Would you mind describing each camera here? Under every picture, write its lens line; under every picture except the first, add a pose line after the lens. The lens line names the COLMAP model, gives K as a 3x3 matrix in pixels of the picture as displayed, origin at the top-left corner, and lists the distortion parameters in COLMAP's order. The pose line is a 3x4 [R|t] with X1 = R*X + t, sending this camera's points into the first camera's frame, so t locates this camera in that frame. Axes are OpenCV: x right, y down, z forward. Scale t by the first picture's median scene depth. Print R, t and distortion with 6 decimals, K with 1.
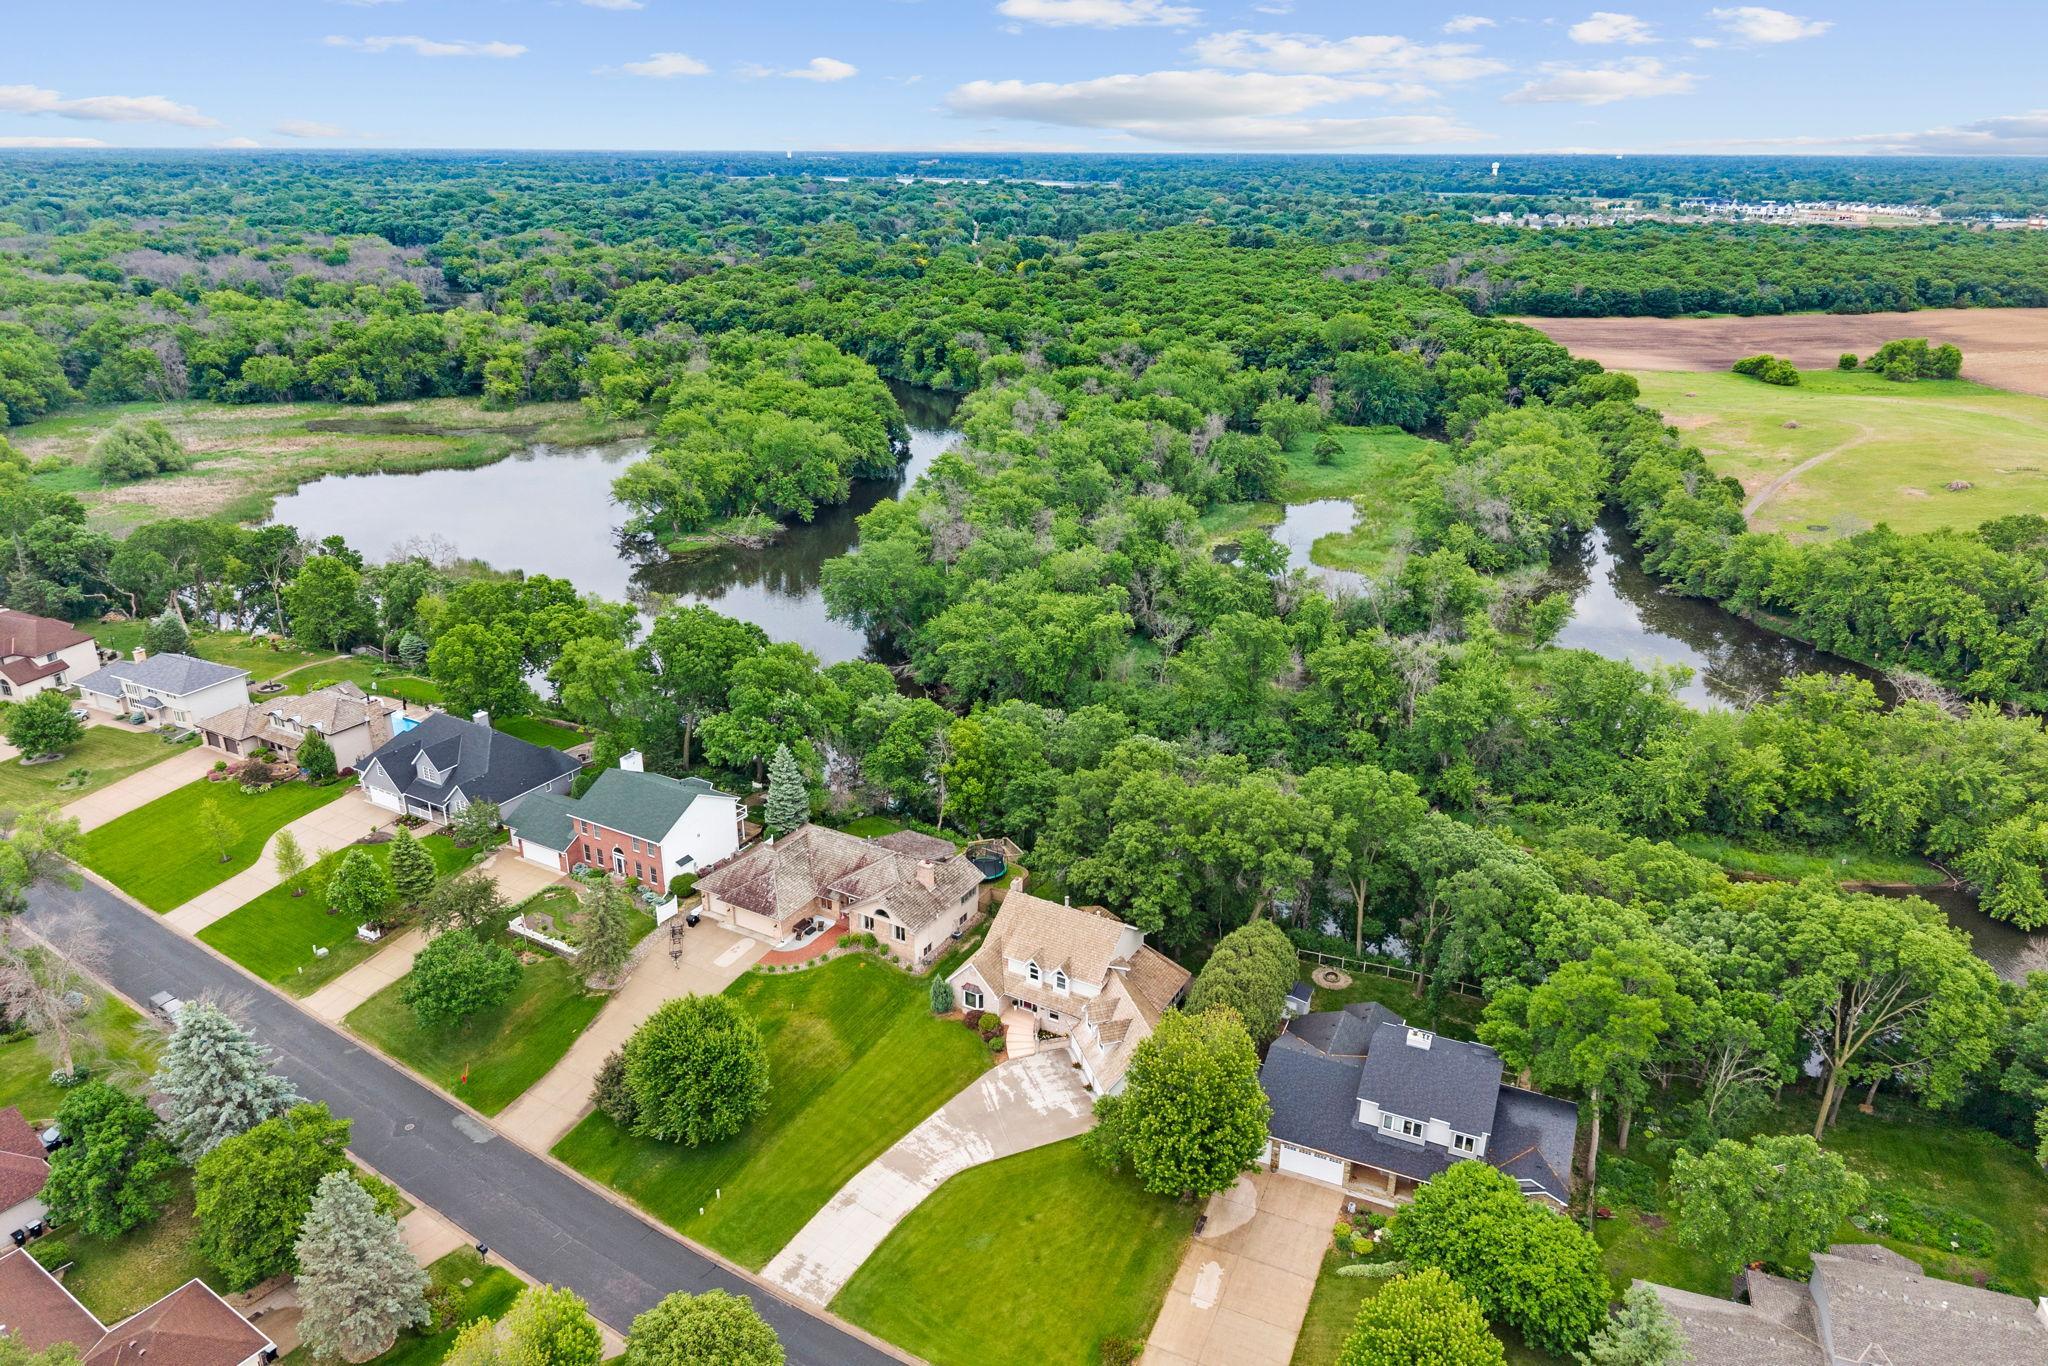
lens RADIAL K [[1349.4, 0, 1017.9], [0, 1349.4, 681.4], [0, 0, 1]] dist [0.035403, -0.043802]
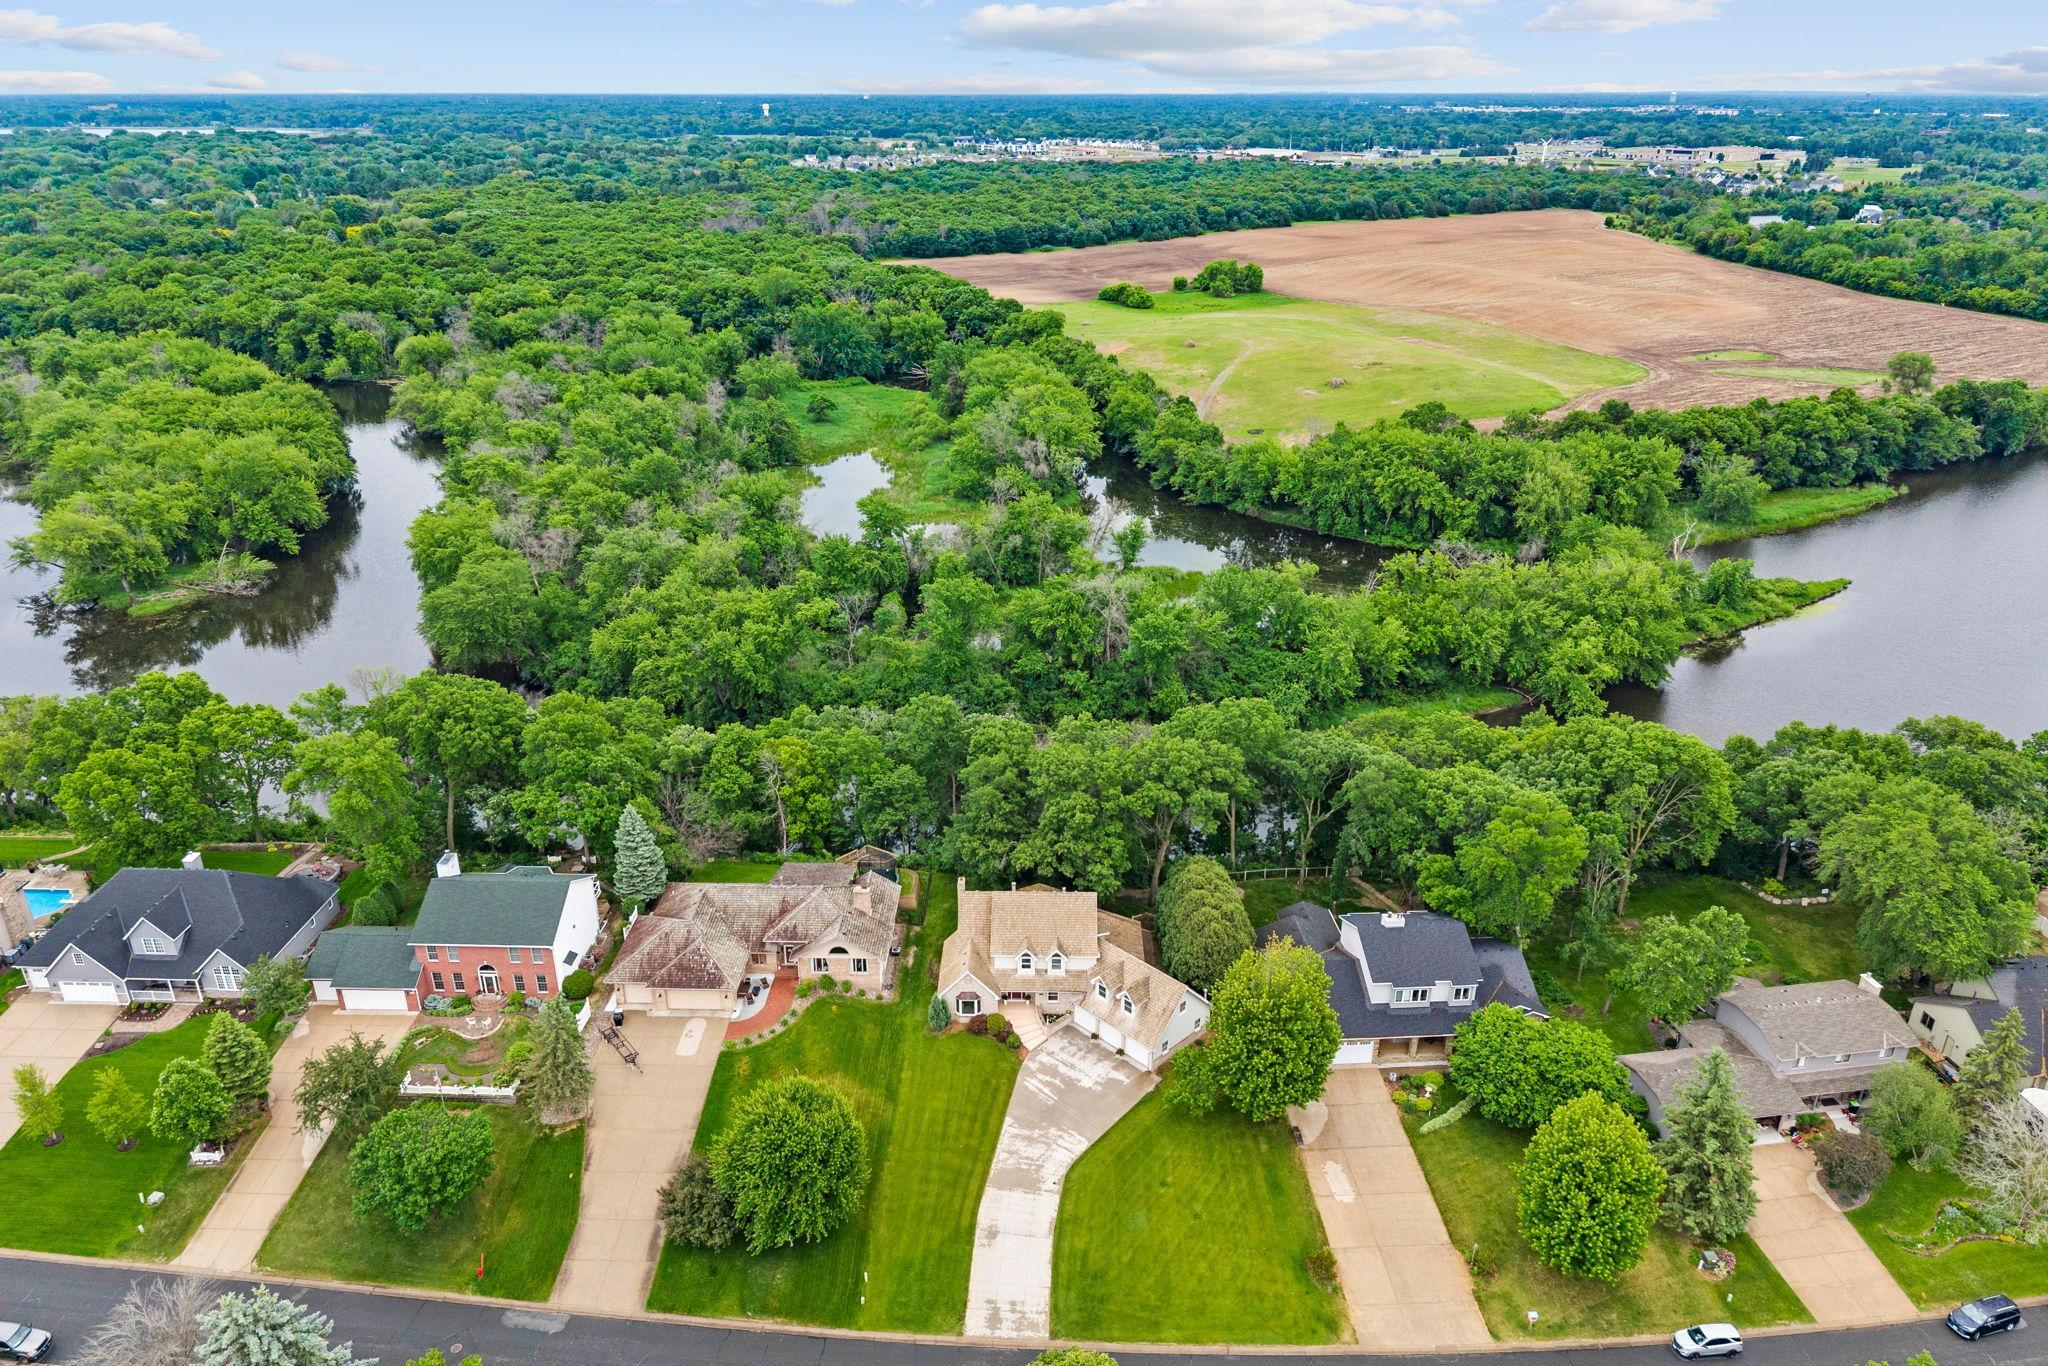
lens RADIAL K [[1349.4, 0, 1017.9], [0, 1349.4, 681.4], [0, 0, 1]] dist [0.035403, -0.043802]
pose [[0.882622, -0.192271, 0.428965, -0.341530], [0.176301, 0.981313, 0.077095, -0.062917], [-0.435772, 0.007581, 0.900025, 0.075970]]
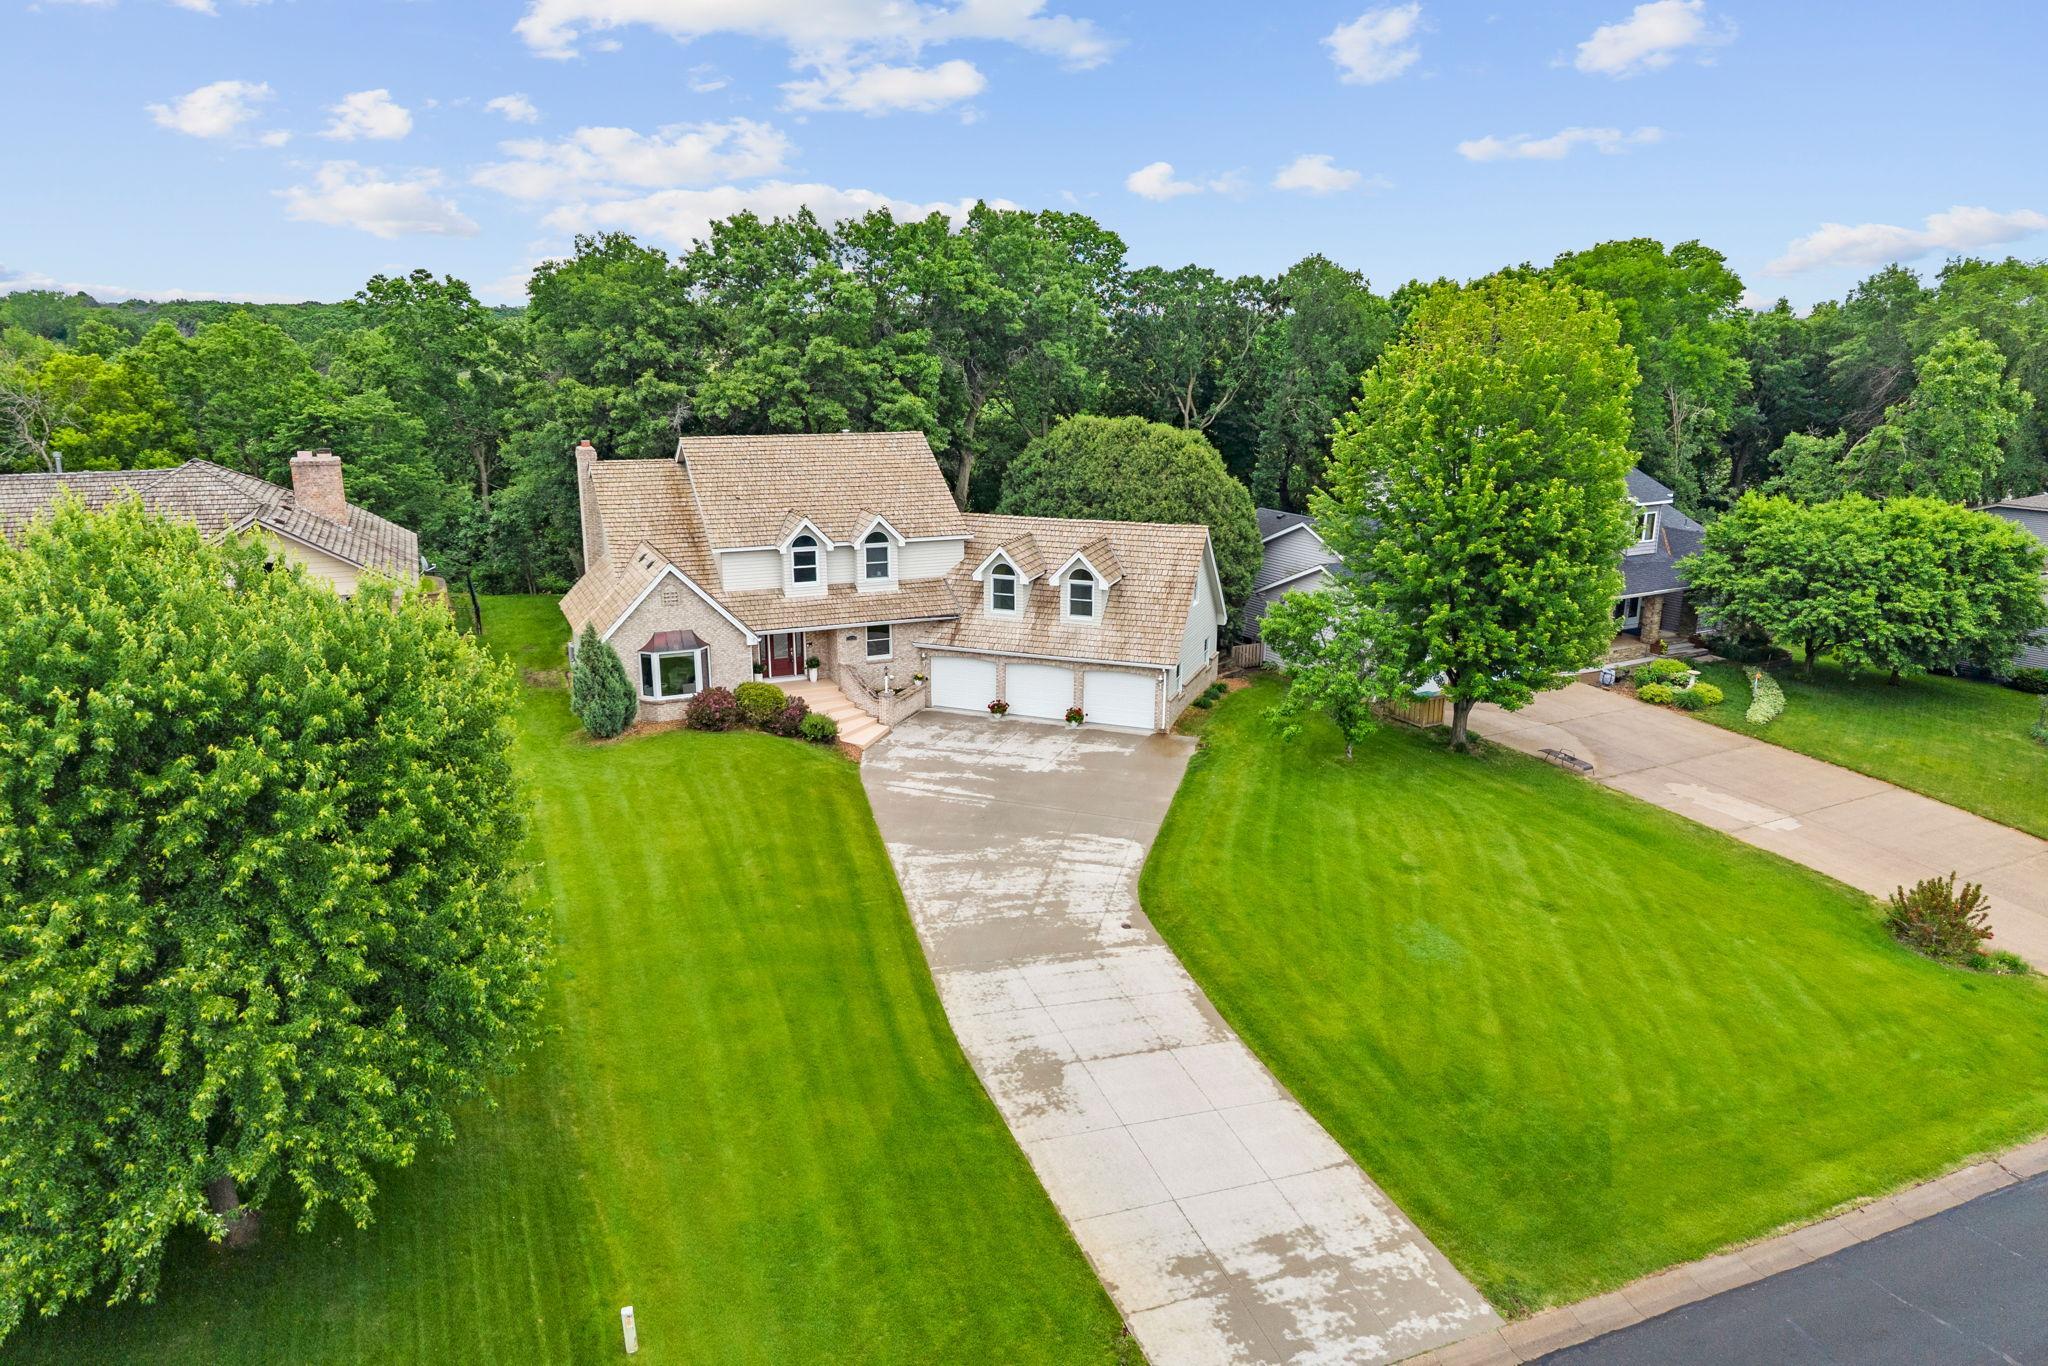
lens RADIAL K [[1349.4, 0, 1017.9], [0, 1349.4, 681.4], [0, 0, 1]] dist [0.035403, -0.043802]
pose [[0.597640, -0.201347, 0.776071, -0.241919], [0.280797, 0.959212, 0.032624, 0.224107], [-0.750986, 0.198421, 0.629801, 0.614222]]
